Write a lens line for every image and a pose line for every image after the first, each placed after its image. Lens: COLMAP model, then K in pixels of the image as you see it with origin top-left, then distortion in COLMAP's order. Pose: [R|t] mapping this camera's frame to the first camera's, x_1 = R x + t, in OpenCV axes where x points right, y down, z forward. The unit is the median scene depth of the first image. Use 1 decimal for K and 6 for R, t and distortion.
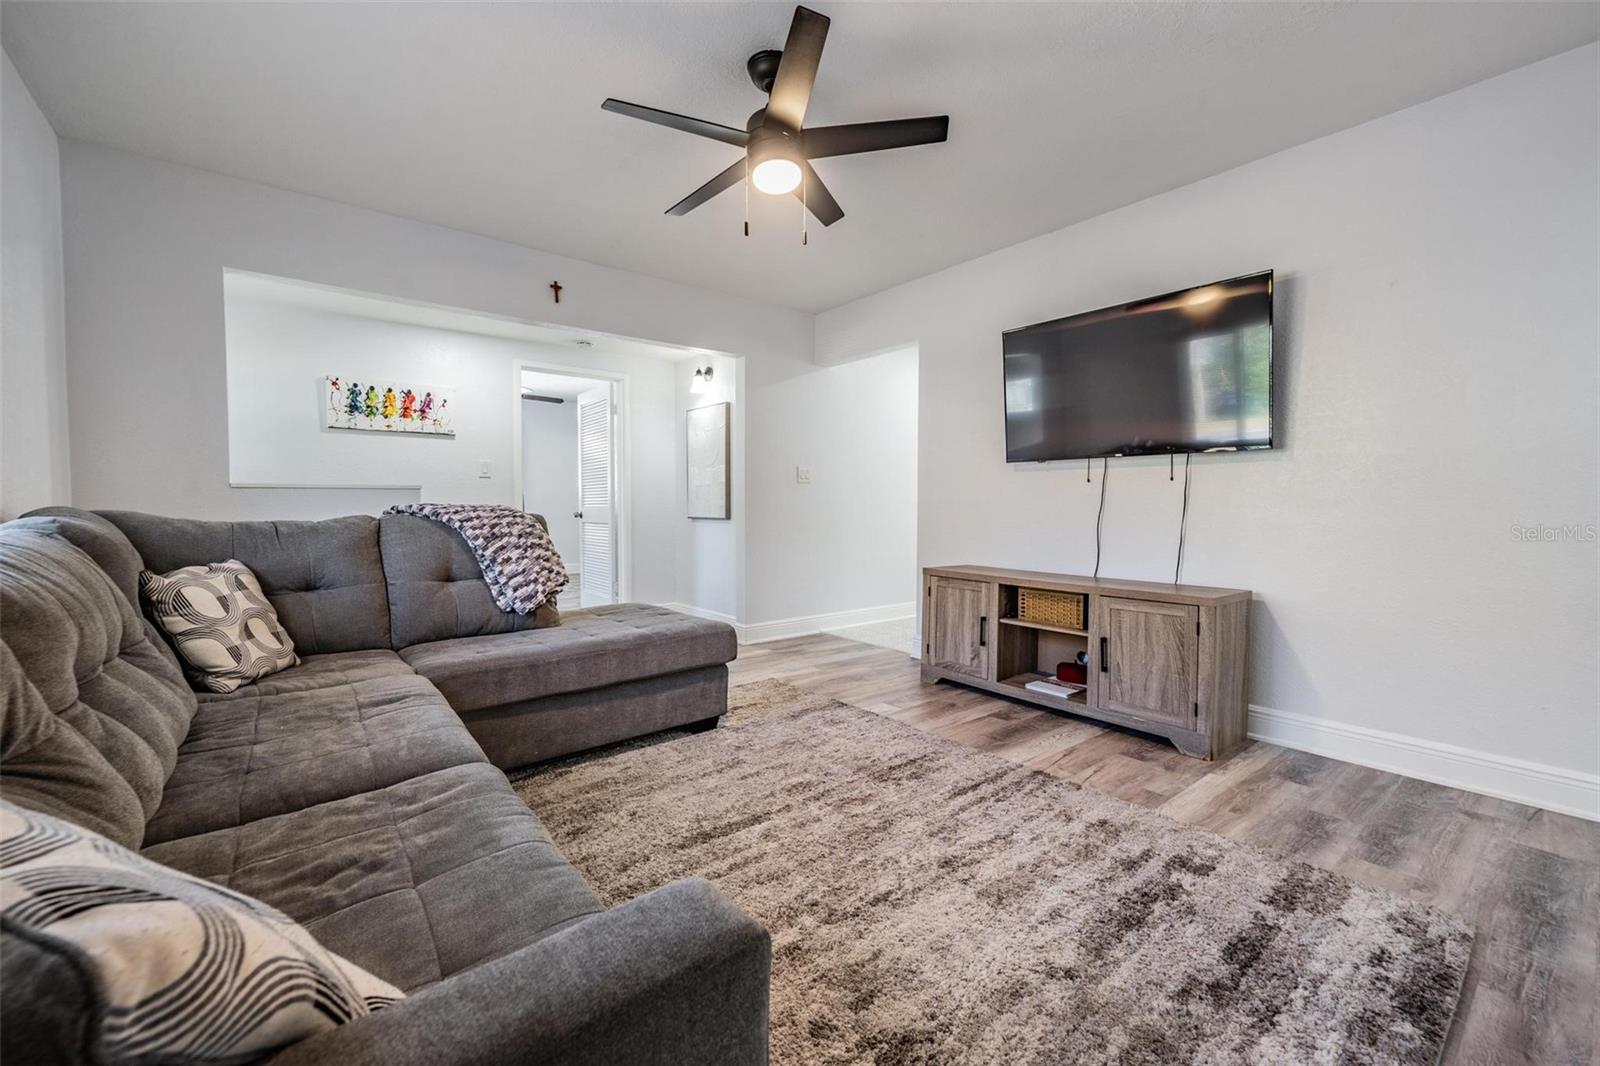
lens RADIAL K [[662.3, 0, 799.1], [0, 662.3, 529.5], [0, 0, 1]] dist [0.000008, -0.000442]
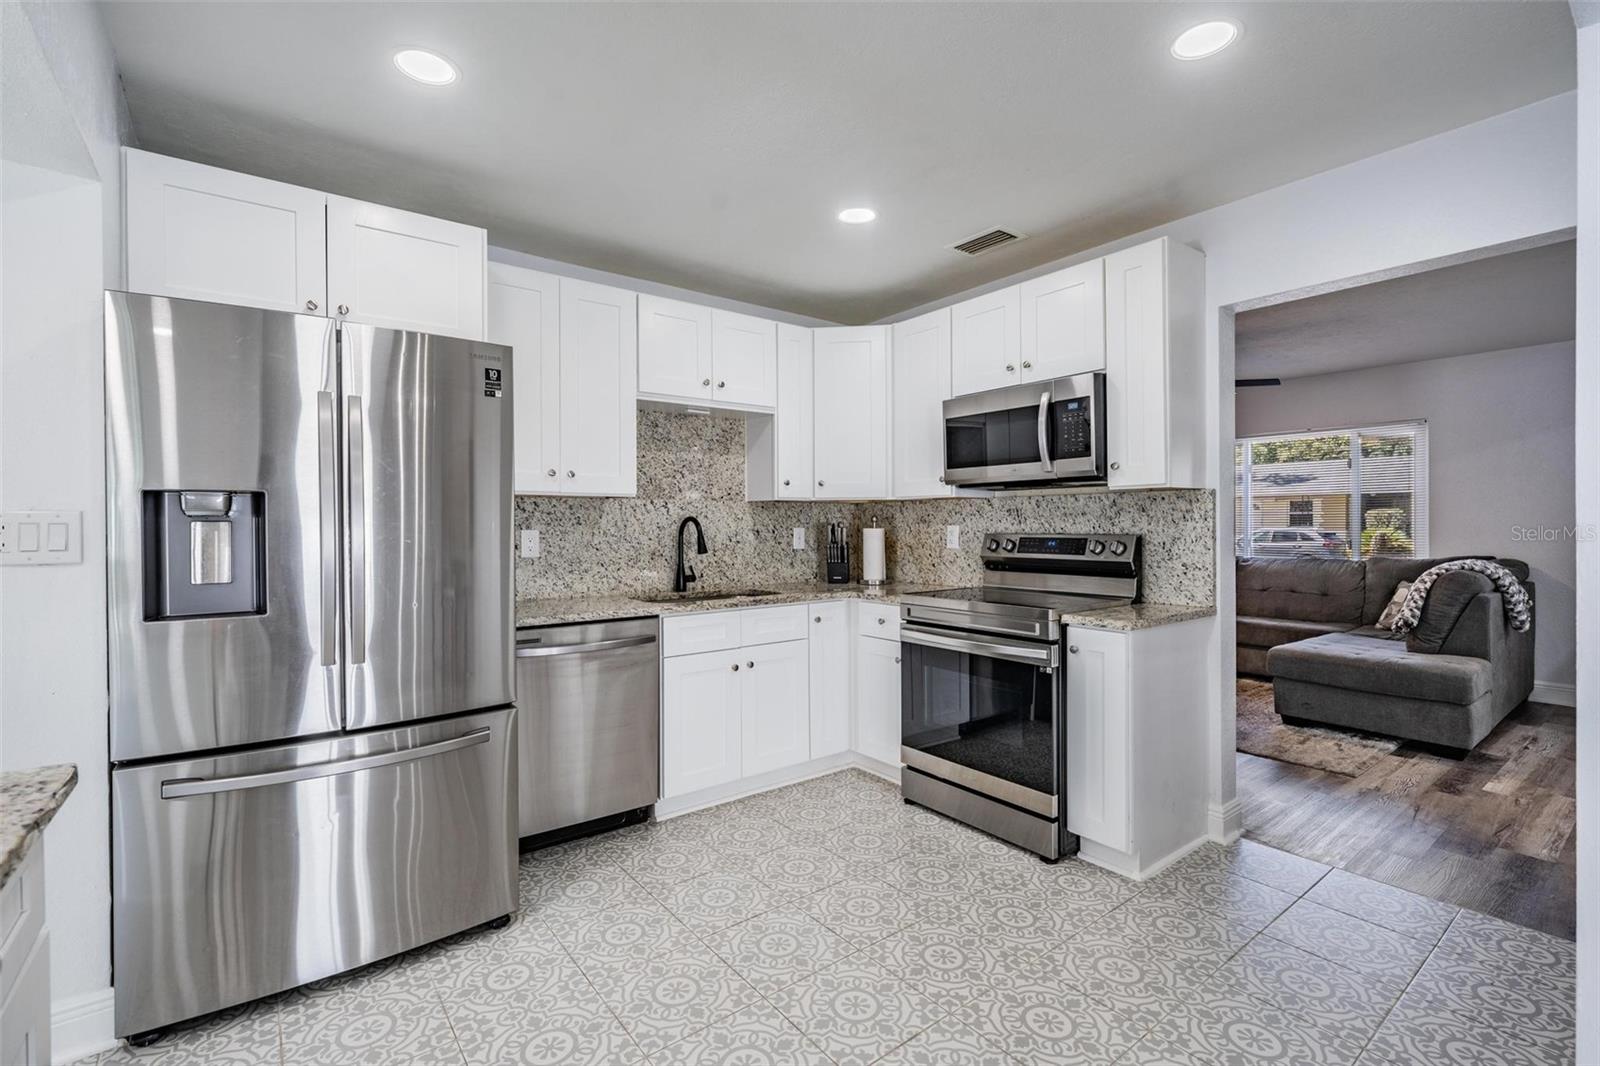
lens RADIAL K [[716.5, 0, 795.2], [0, 716.5, 525.2], [0, 0, 1]] dist [0.000494, -0.000120]
pose [[-0.999788, 0.003776, 0.020245, 0.882334], [0.004630, 0.999093, 0.042319, -0.185573], [-0.020067, 0.042403, -0.998899, 2.560863]]
